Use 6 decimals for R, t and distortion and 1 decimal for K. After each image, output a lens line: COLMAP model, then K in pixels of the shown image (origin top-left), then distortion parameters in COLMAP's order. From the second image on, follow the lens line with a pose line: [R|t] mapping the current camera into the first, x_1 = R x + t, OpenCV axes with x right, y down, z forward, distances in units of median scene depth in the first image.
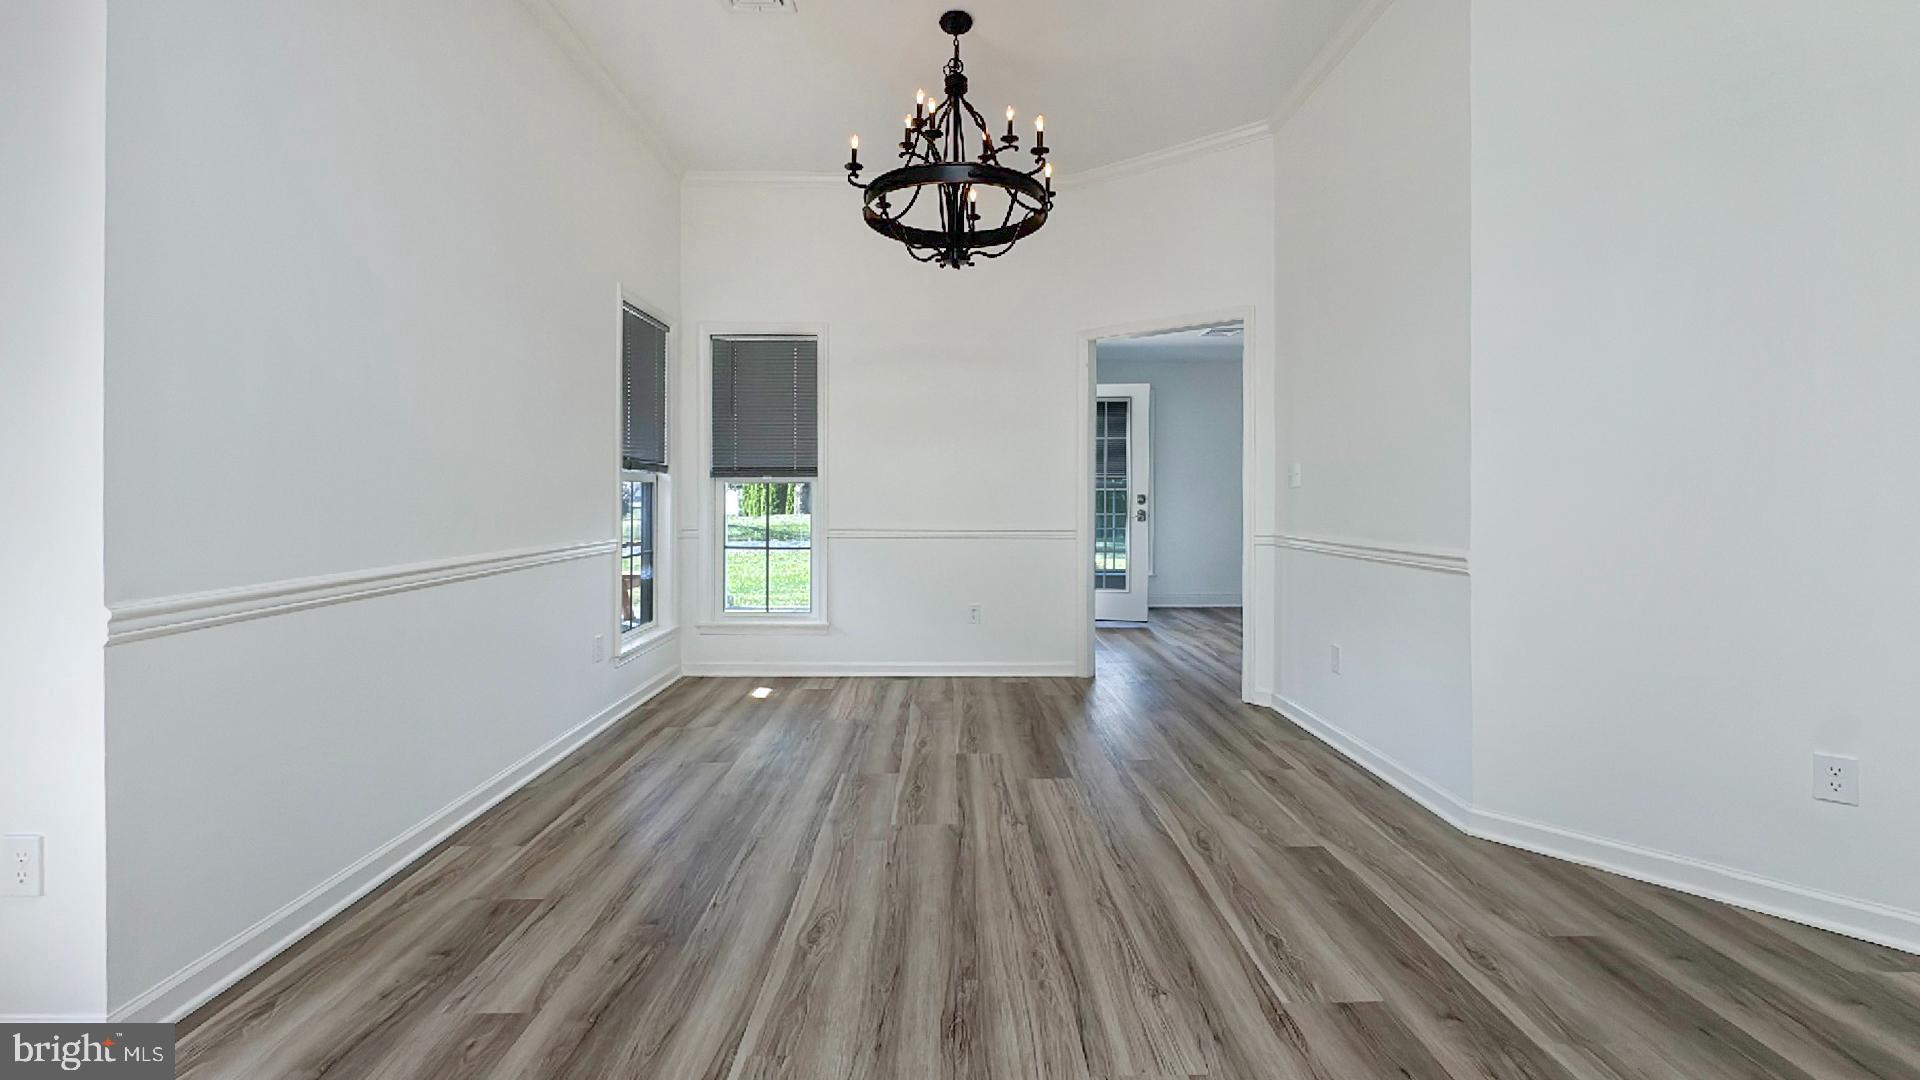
lens RADIAL K [[769.0, 0, 960.9], [0, 769.0, 490.3], [0, 0, 1]] dist [0.000928, 0.000338]
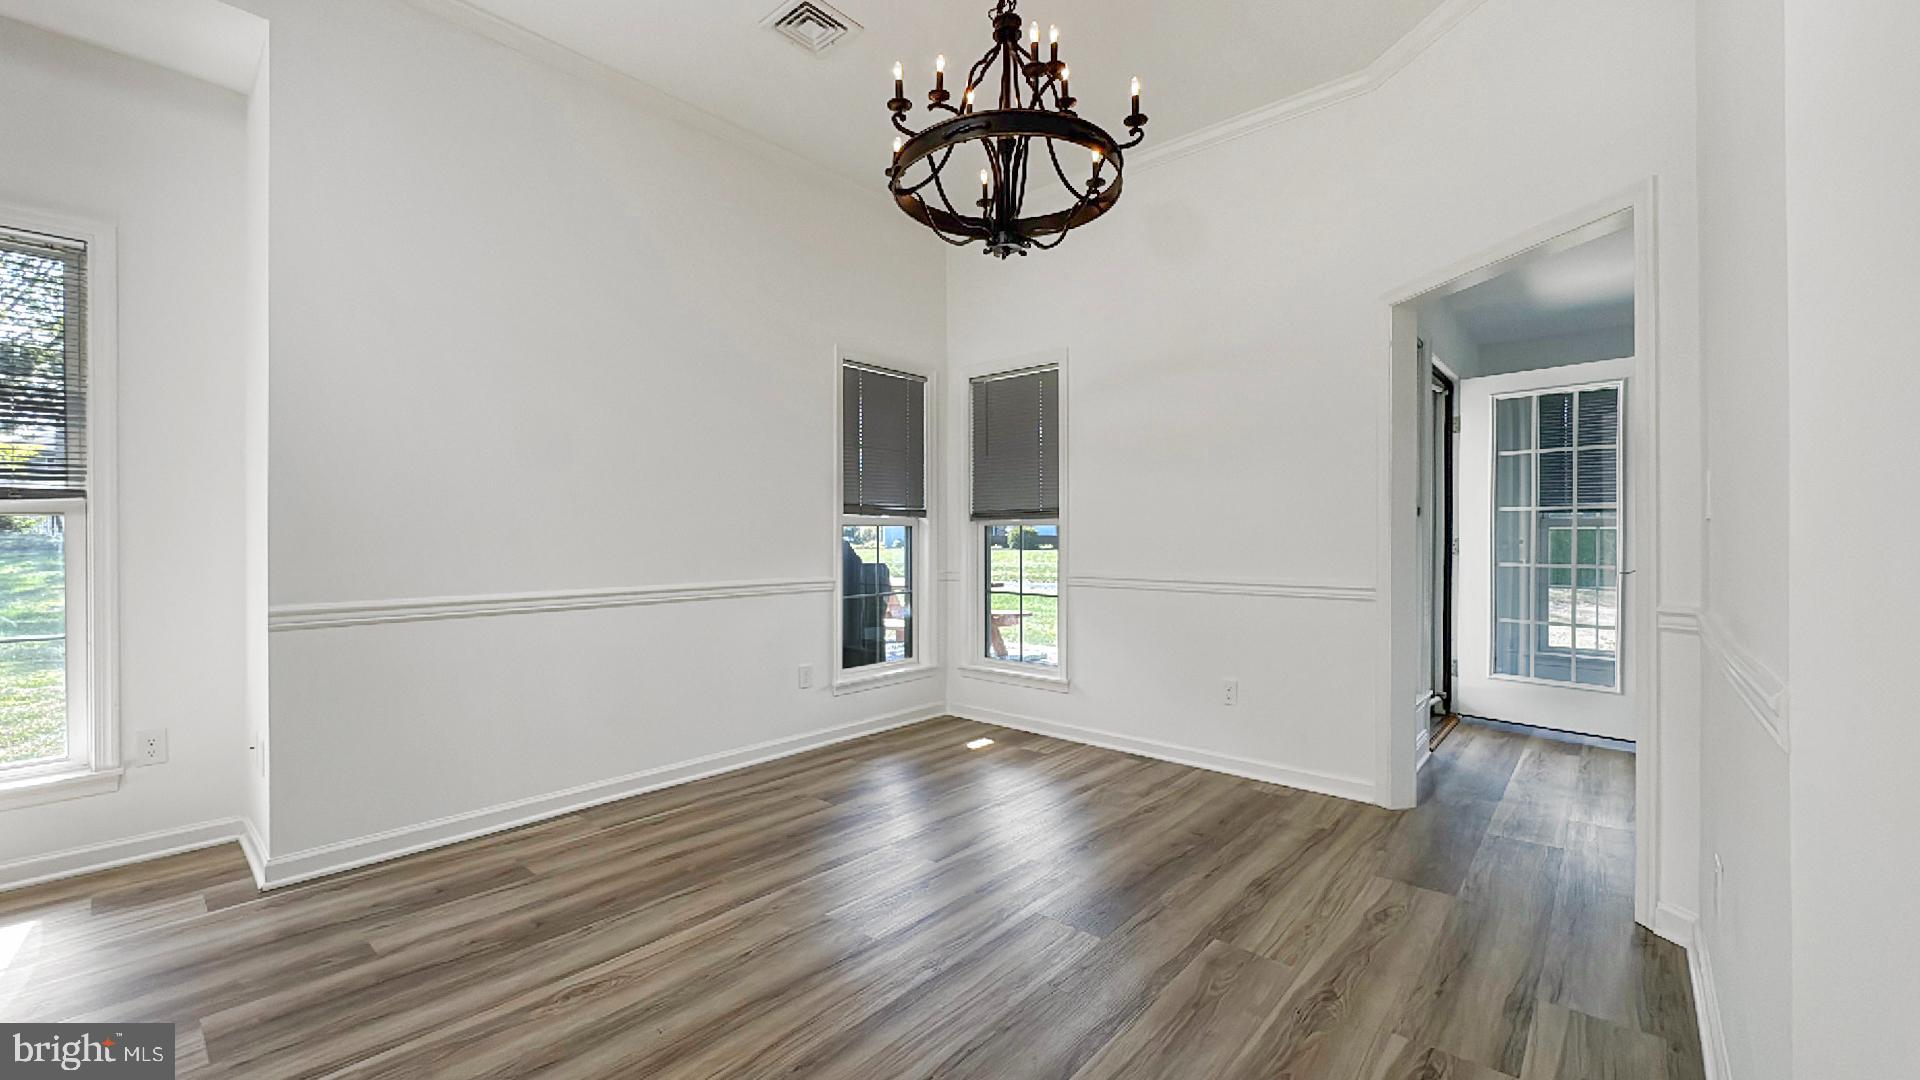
lens RADIAL K [[764.2, 0, 950.9], [0, 764.2, 541.8], [0, 0, 1]] dist [-0.001392, 0.000047]
pose [[0.742093, 0.004351, -0.670283, 0.493782], [0.002786, 0.999950, 0.009575, 0.001309], [0.670292, -0.008973, 0.742044, 0.372406]]
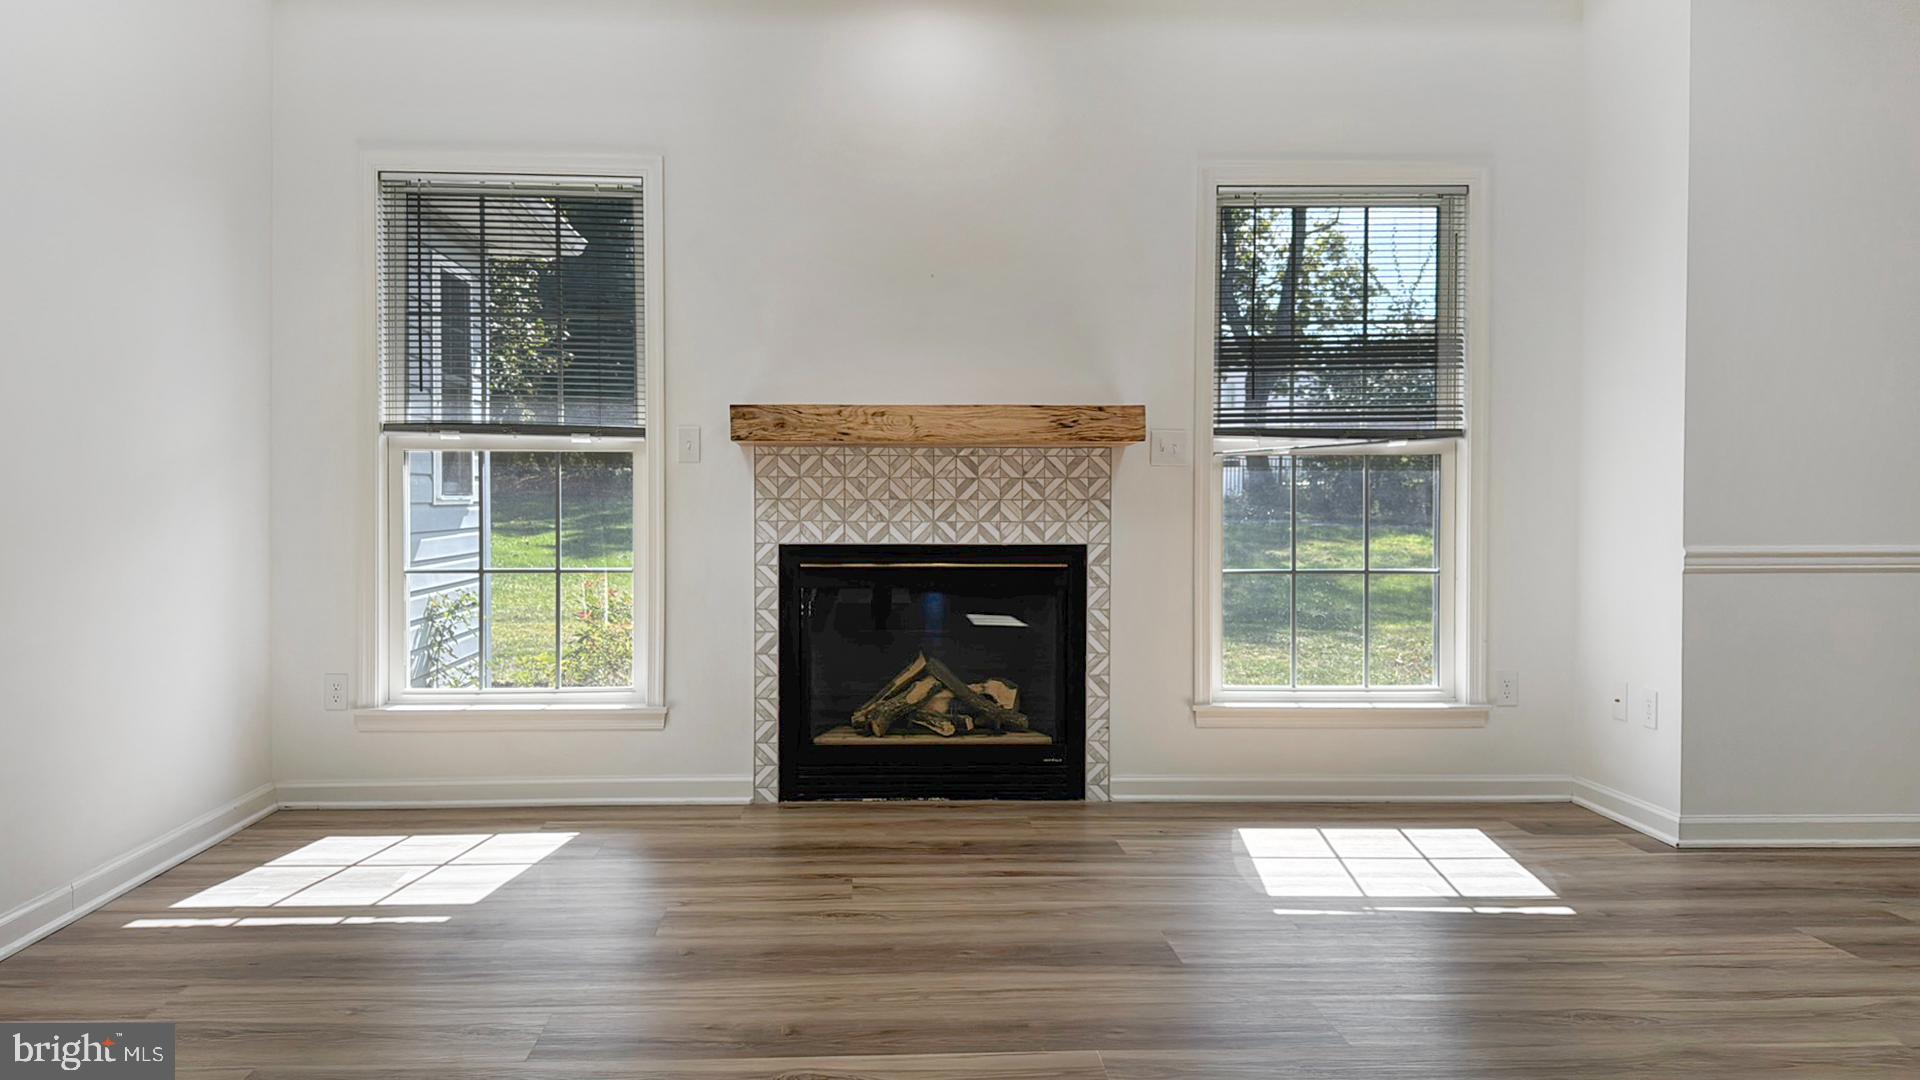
lens RADIAL K [[1367.2, 0, 954.5], [0, 1367.2, 509.6], [0, 0, 1]] dist [0.047988, -0.006804]
pose [[0.028013, 0.018578, -0.999435, 0.758368], [0.005610, 0.999809, 0.018742, 0.007980], [0.999592, -0.006132, 0.027904, -0.240849]]
